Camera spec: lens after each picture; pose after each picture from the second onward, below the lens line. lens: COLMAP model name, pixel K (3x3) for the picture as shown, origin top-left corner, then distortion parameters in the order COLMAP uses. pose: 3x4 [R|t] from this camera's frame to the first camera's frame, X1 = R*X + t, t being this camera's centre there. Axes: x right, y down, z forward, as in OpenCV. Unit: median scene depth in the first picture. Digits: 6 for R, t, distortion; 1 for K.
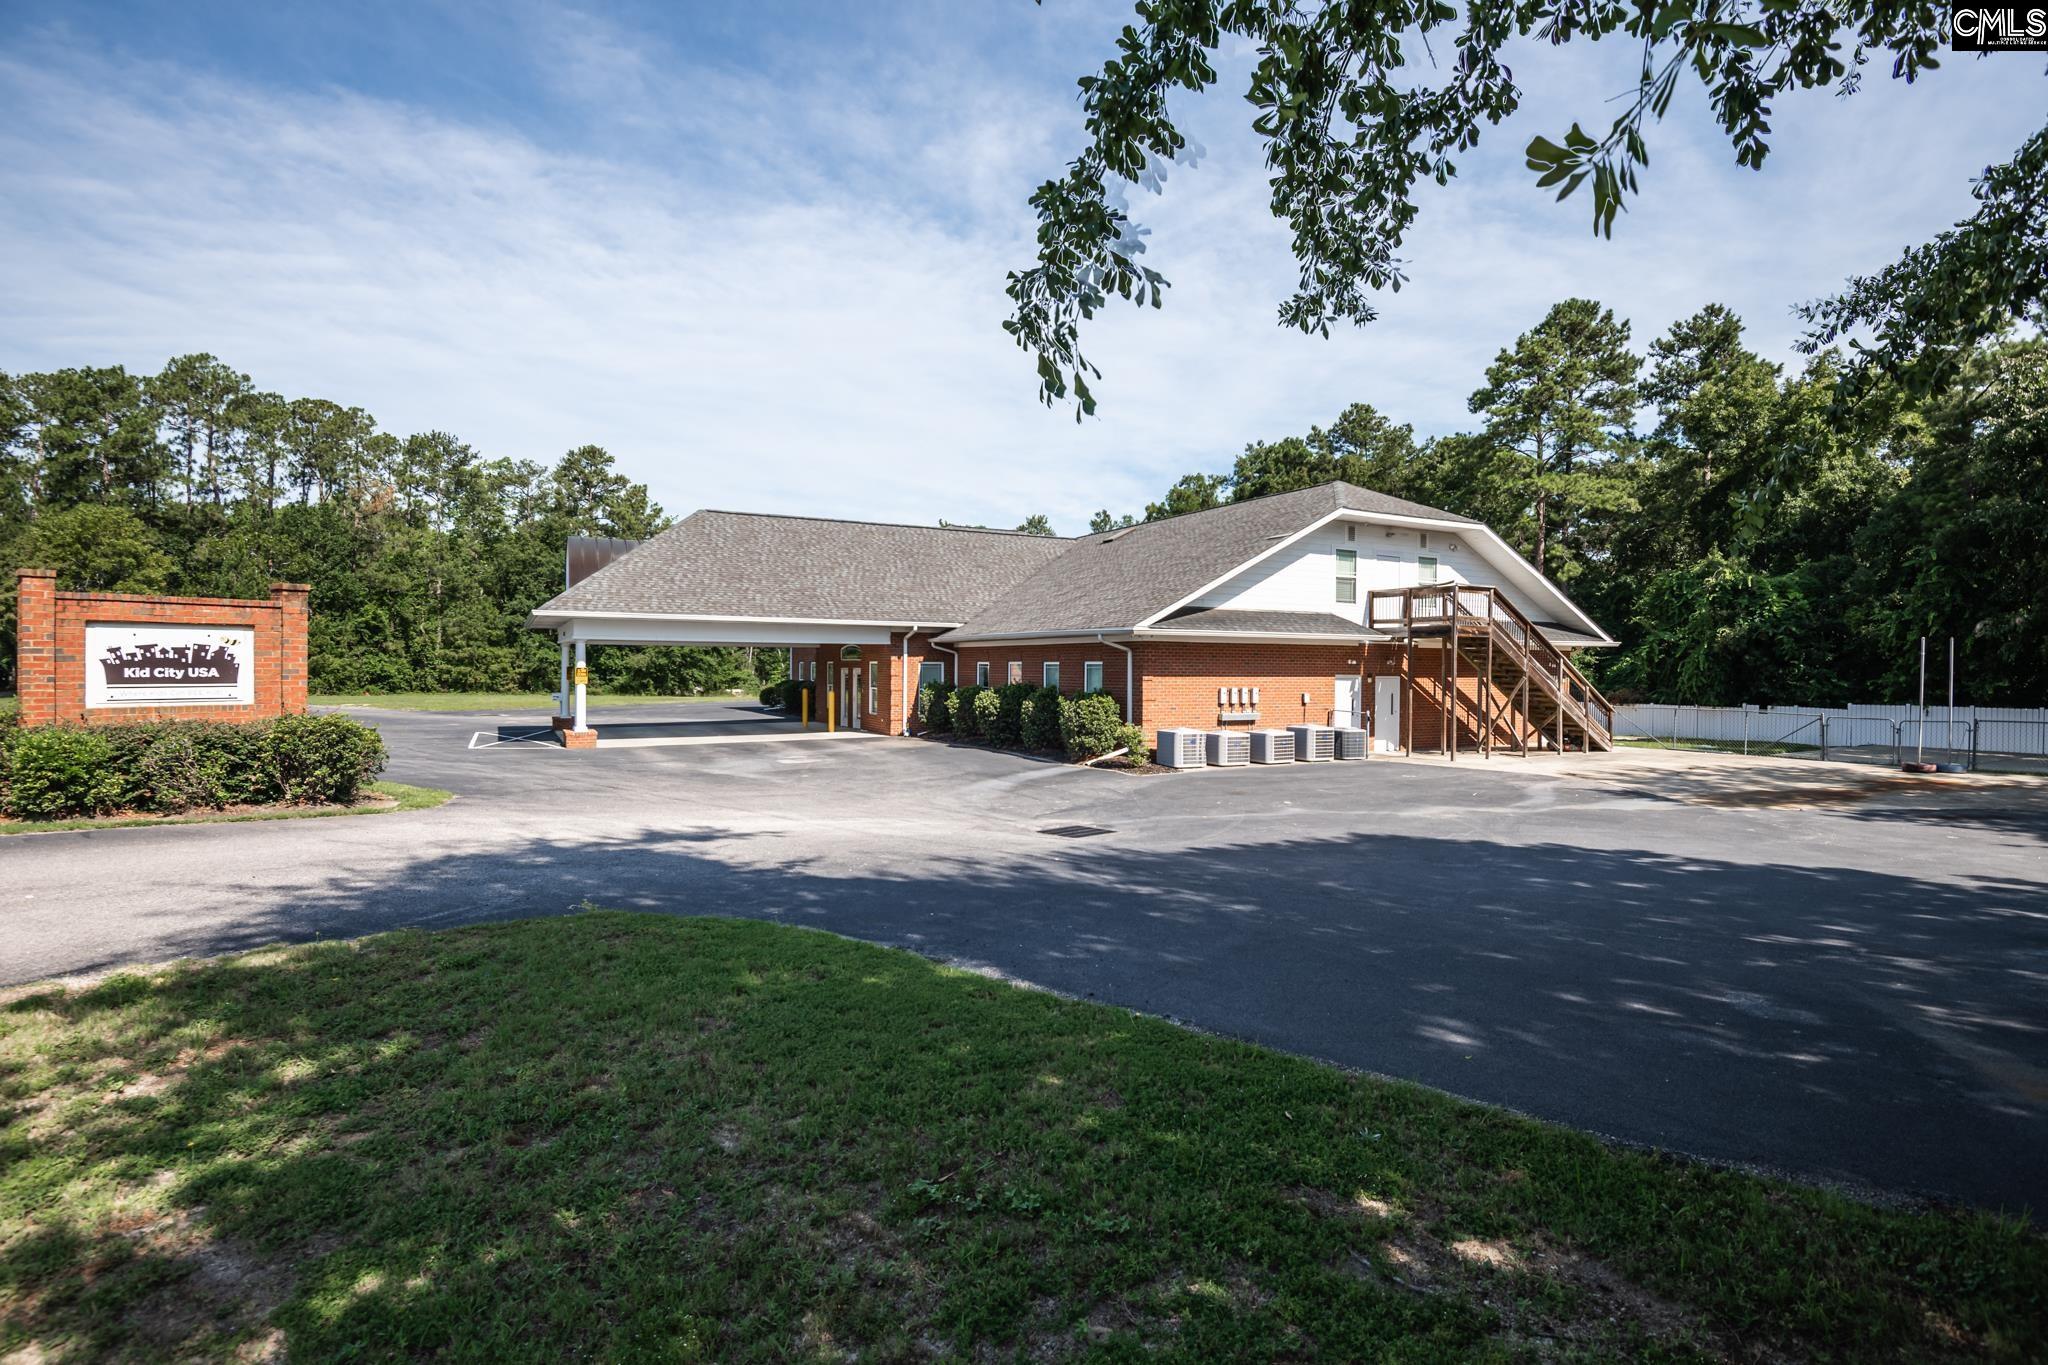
lens RADIAL K [[955.0, 0, 1024.0], [0, 955.0, 682.5], [0, 0, 1]] dist [-0.014804, -0.015166]
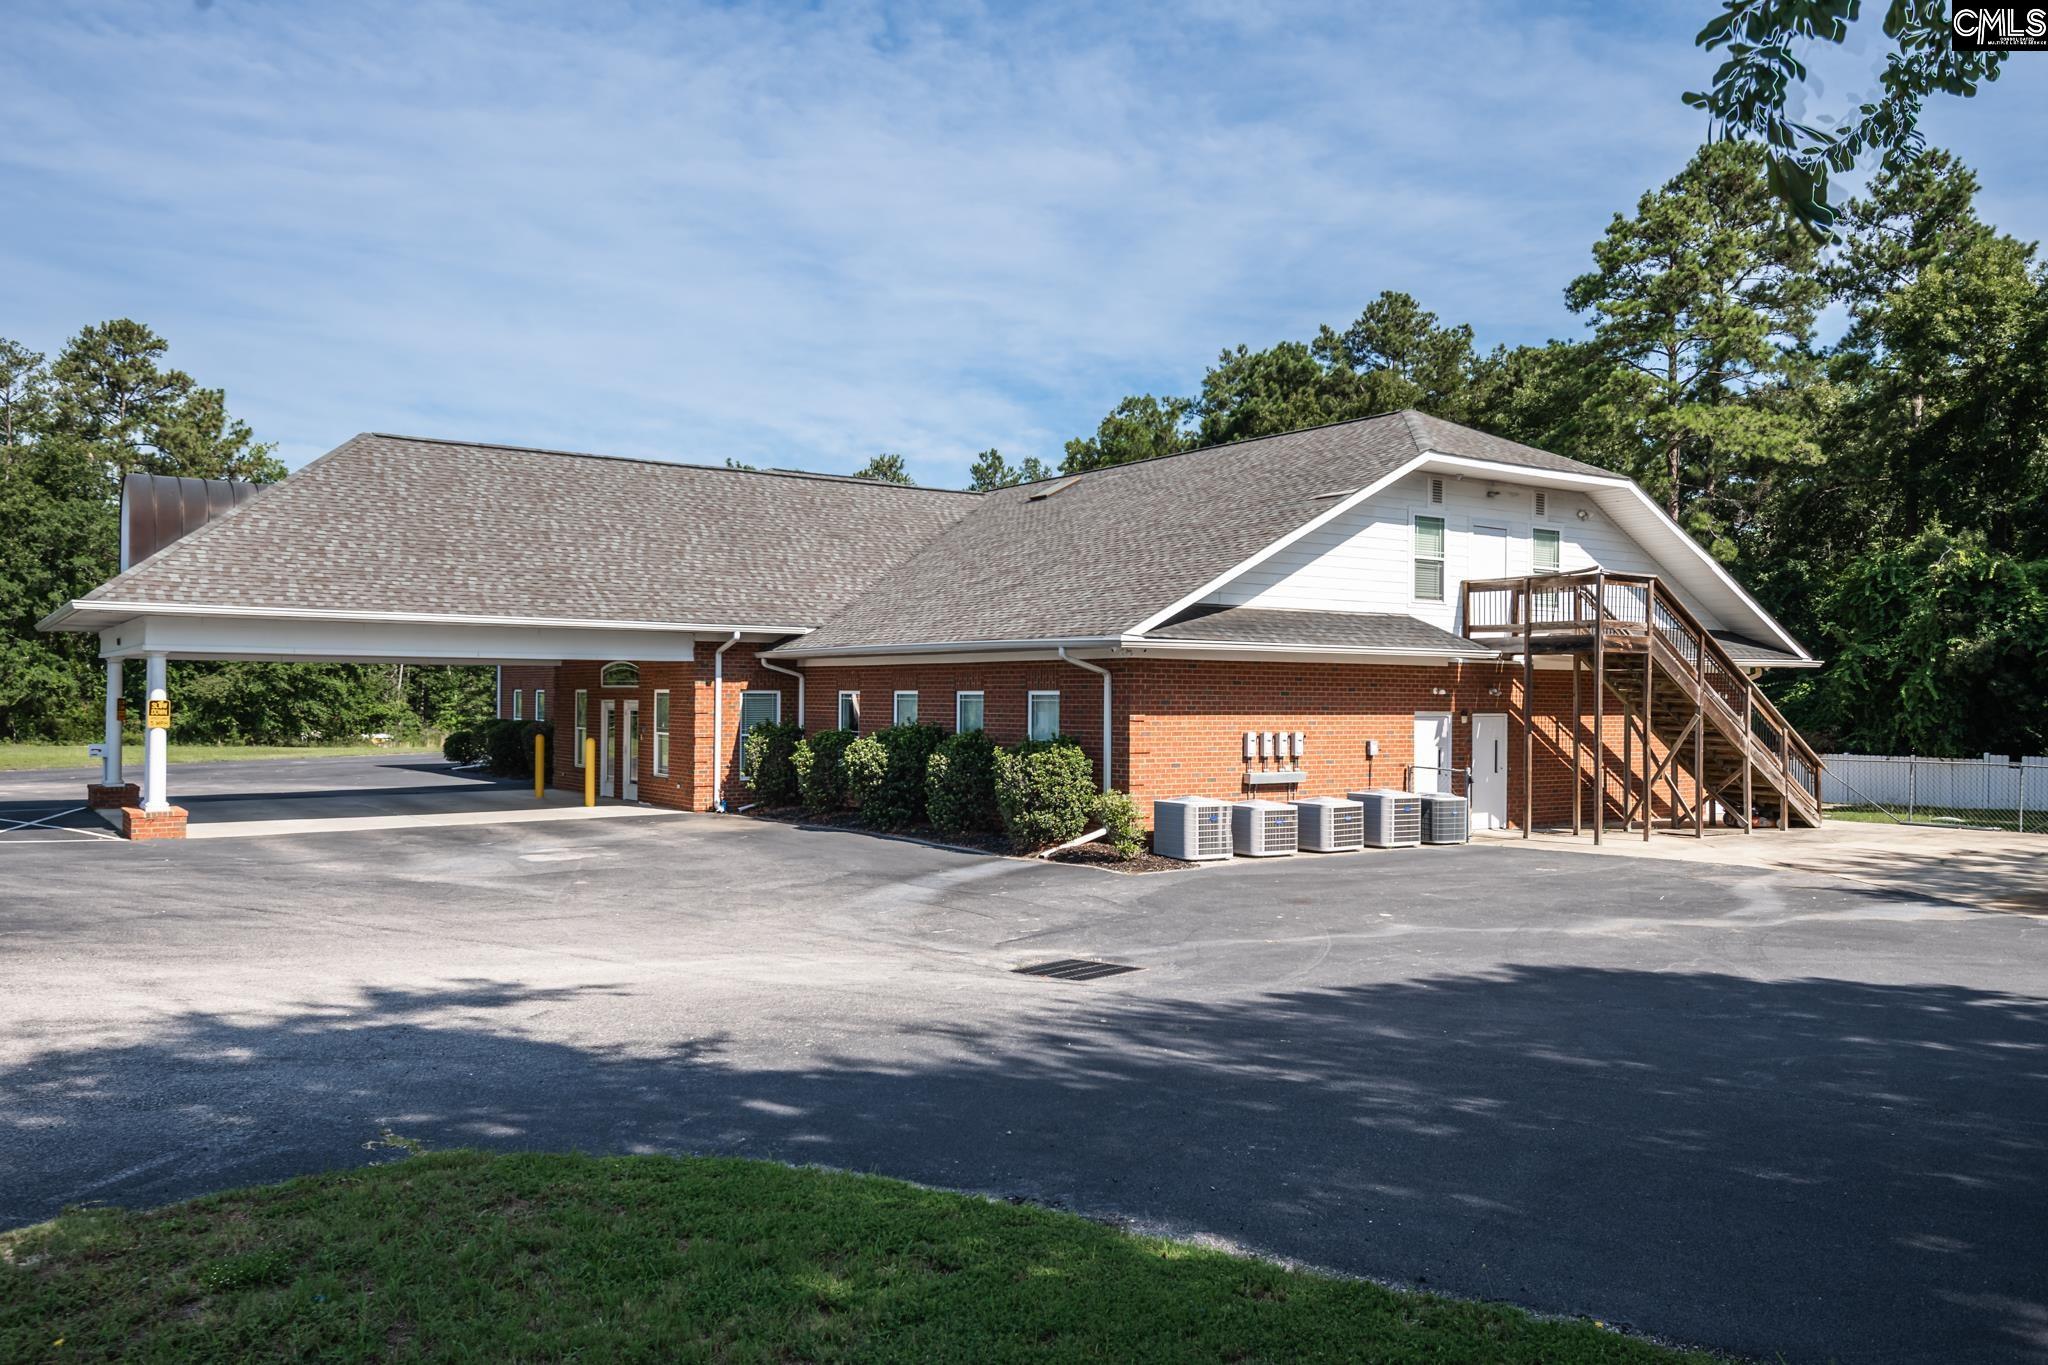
lens RADIAL K [[1512.2, 0, 1024.0], [0, 1512.2, 682.5], [0, 0, 1]] dist [0.021563, -0.002420]
pose [[0.993223, 0.001089, 0.116216, -0.042709], [0.001840, 0.999684, -0.025088, -0.001916], [-0.116207, 0.025132, 0.992907, 0.015822]]
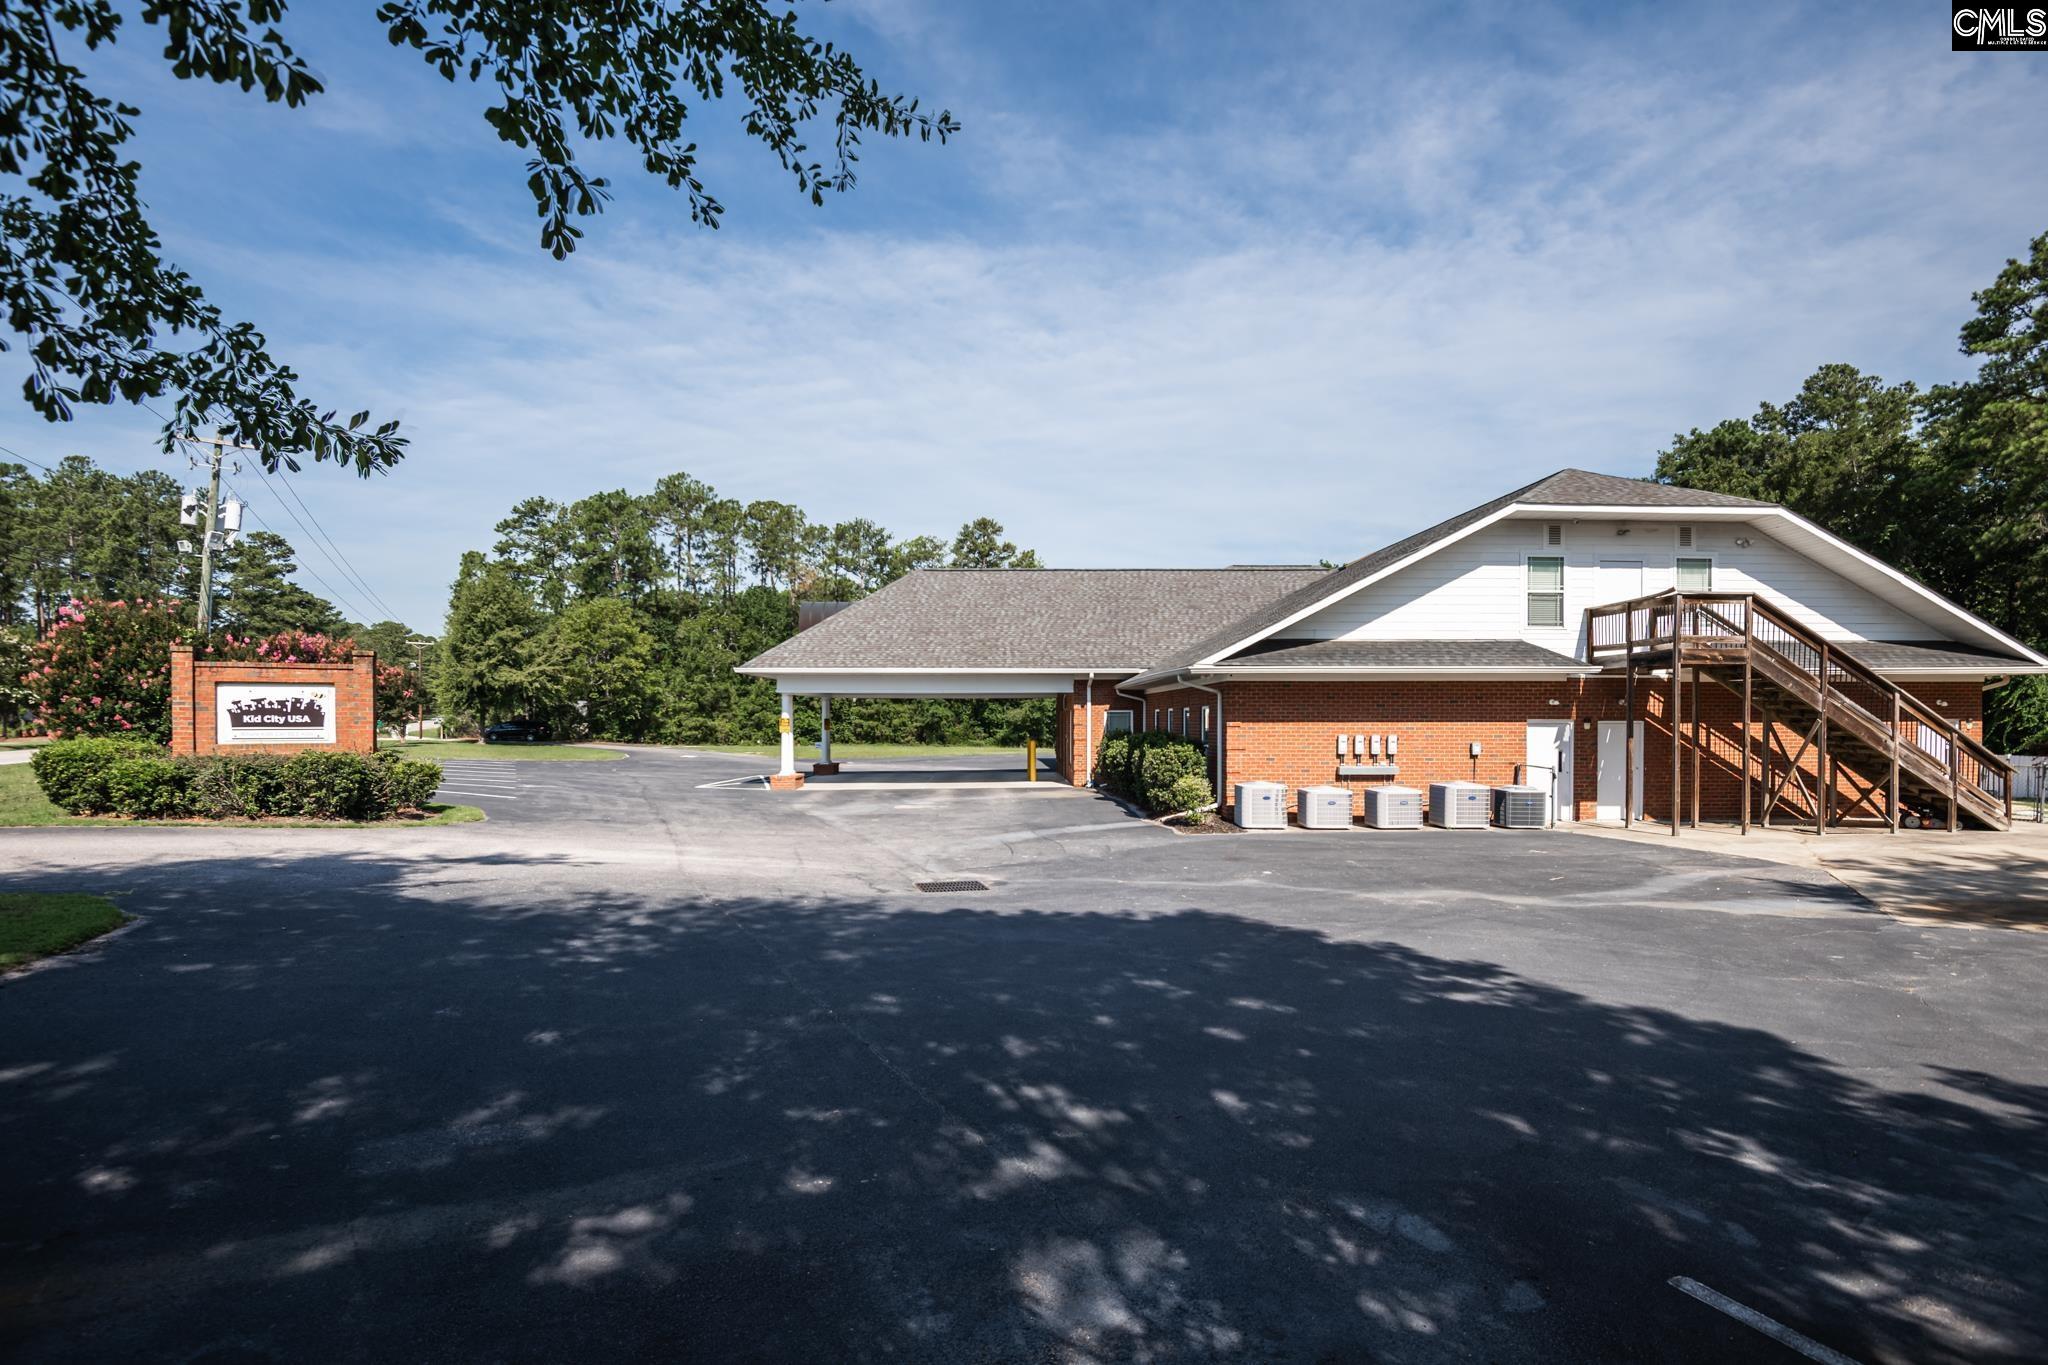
lens RADIAL K [[967.7, 0, 1006.3], [0, 967.7, 742.7], [0, 0, 1]] dist [-0.004271, -0.022004]
pose [[0.890946, 0.003619, -0.454095, 0.247742], [-0.001036, 0.999982, 0.005935, 0.005422], [0.454108, -0.004818, 0.890934, 0.088004]]
